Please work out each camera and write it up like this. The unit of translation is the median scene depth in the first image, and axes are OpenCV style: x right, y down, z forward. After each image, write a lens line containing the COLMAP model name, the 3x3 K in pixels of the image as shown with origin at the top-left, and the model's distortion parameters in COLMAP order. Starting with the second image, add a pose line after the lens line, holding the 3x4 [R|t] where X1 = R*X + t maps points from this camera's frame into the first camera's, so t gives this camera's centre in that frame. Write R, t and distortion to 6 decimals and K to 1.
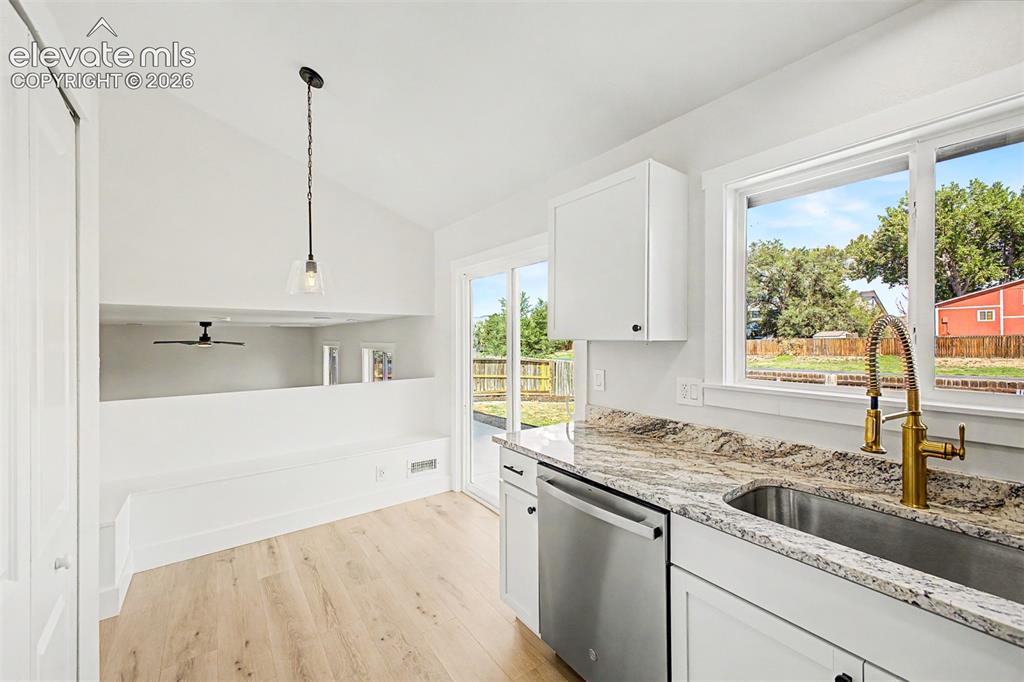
lens RADIAL K [[402.2, 0, 511.0], [0, 402.2, 339.4], [0, 0, 1]] dist [0.011319, -0.000254]
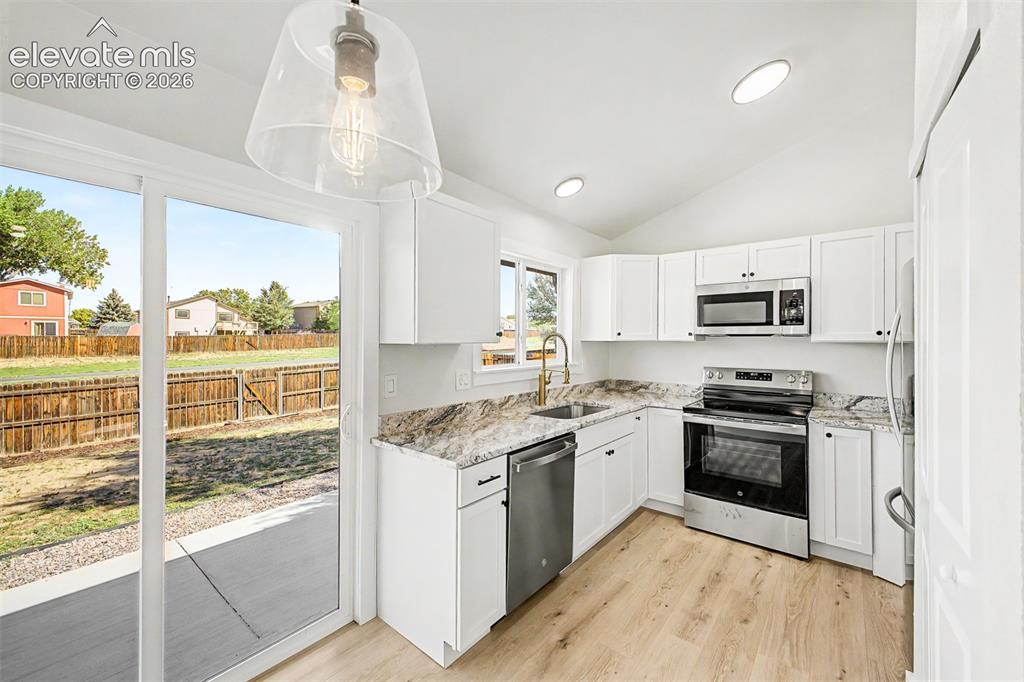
lens RADIAL K [[402.2, 0, 511.2], [0, 402.2, 338.3], [0, 0, 1]] dist [0.011319, -0.000254]
pose [[-0.257635, 0.000893, 0.966242, -1.111727], [0.000662, 1.000000, -0.000747, -0.014446], [-0.966242, 0.000447, -0.257635, 1.423256]]
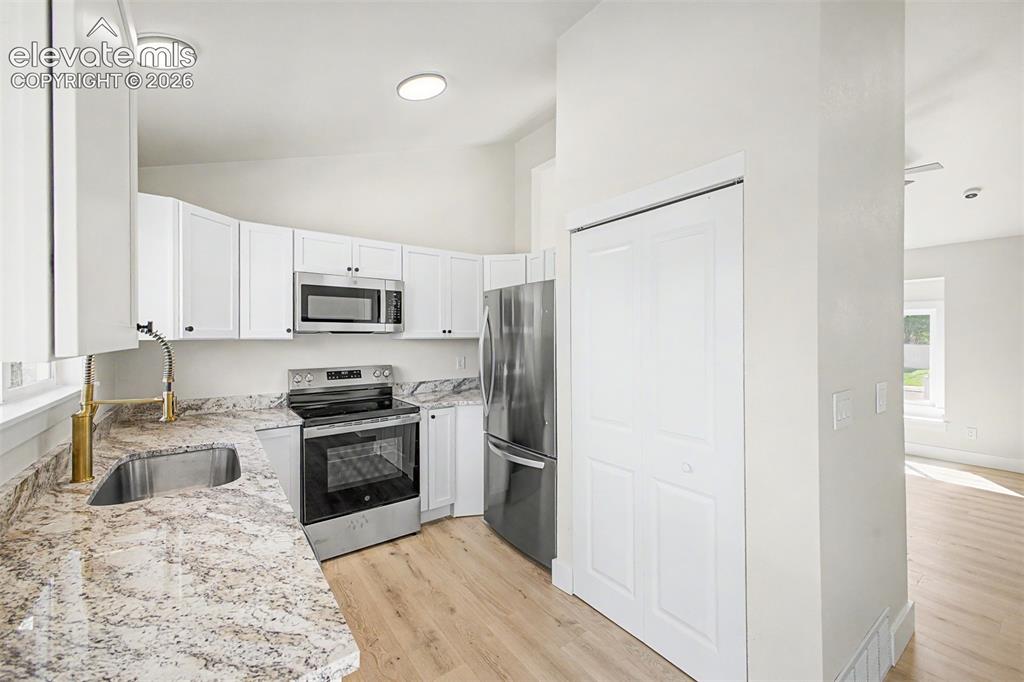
lens RADIAL K [[402.2, 0, 510.4], [0, 402.2, 338.0], [0, 0, 1]] dist [0.011319, -0.000254]
pose [[-0.999991, 0.004211, -0.000617, -0.210879], [0.004208, 0.999980, 0.004664, -0.009434], [0.000637, 0.004661, -0.999989, 1.698880]]
